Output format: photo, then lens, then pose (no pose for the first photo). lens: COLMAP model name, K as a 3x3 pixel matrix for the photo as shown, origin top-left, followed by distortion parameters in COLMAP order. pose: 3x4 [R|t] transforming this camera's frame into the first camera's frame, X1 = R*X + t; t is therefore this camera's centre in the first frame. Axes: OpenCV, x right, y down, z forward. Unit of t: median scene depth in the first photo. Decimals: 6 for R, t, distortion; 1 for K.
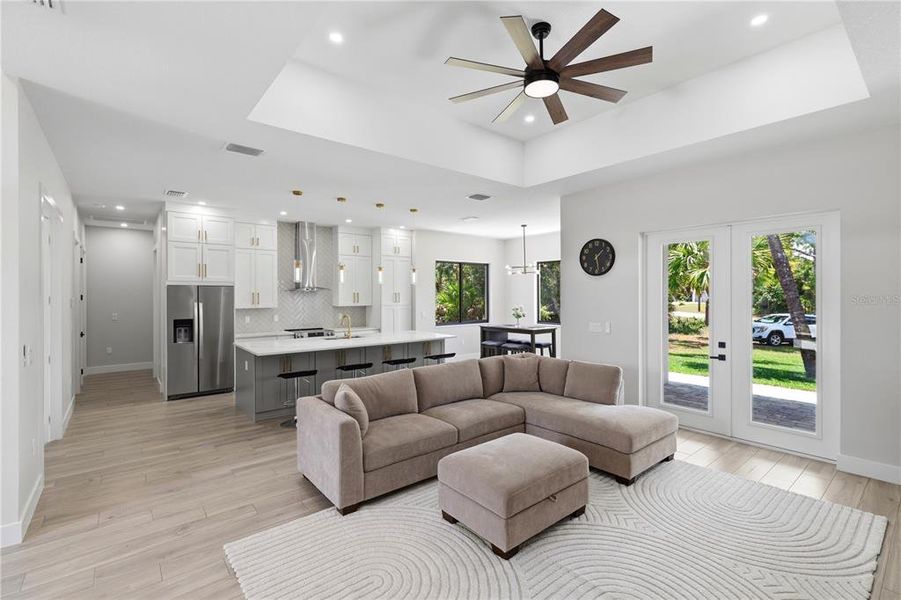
lens RADIAL K [[409.9, 0, 442.3], [0, 409.9, 296.2], [0, 0, 1]] dist [-0.011134, 0.000637]
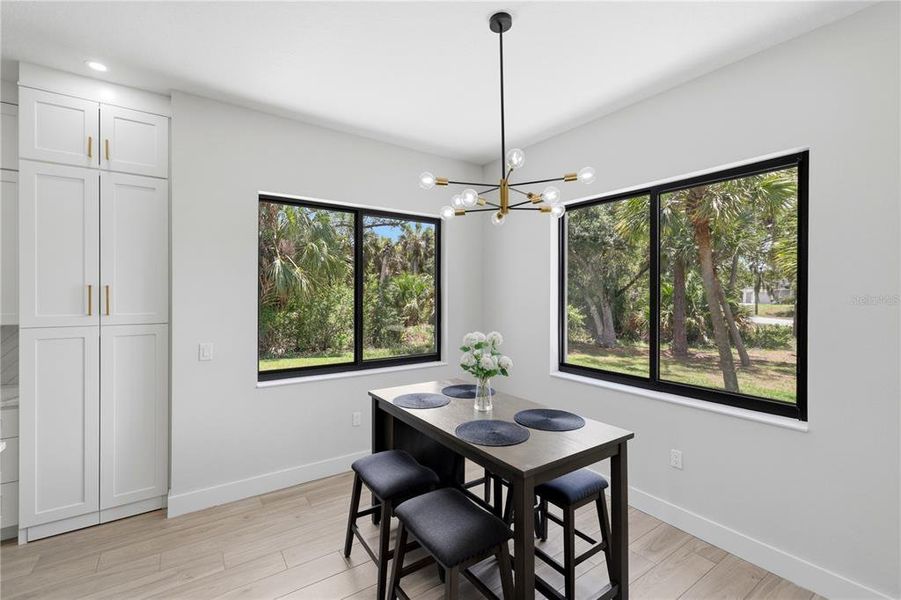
lens RADIAL K [[402.5, 0, 449.8], [0, 402.5, 297.7], [0, 0, 1]] dist [0.009698, 0.000625]
pose [[0.998251, 0.010280, -0.058217, 0.191659], [-0.009774, 0.999912, 0.008965, -0.004216], [0.058304, -0.008380, 0.998264, 0.784598]]
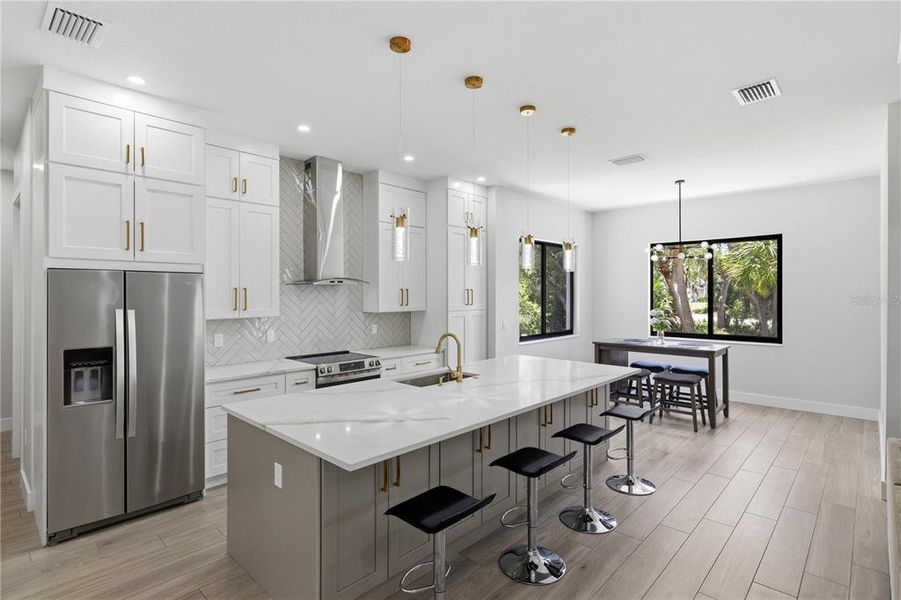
lens RADIAL K [[446.0, 0, 432.5], [0, 446.0, 293.9], [0, 0, 1]] dist [-0.008569, 0.002919]
pose [[0.991284, 0.002246, 0.131721, -0.276414], [-0.001952, 0.999995, -0.002358, 0.000007], [-0.131726, 0.002080, 0.991284, 0.400594]]
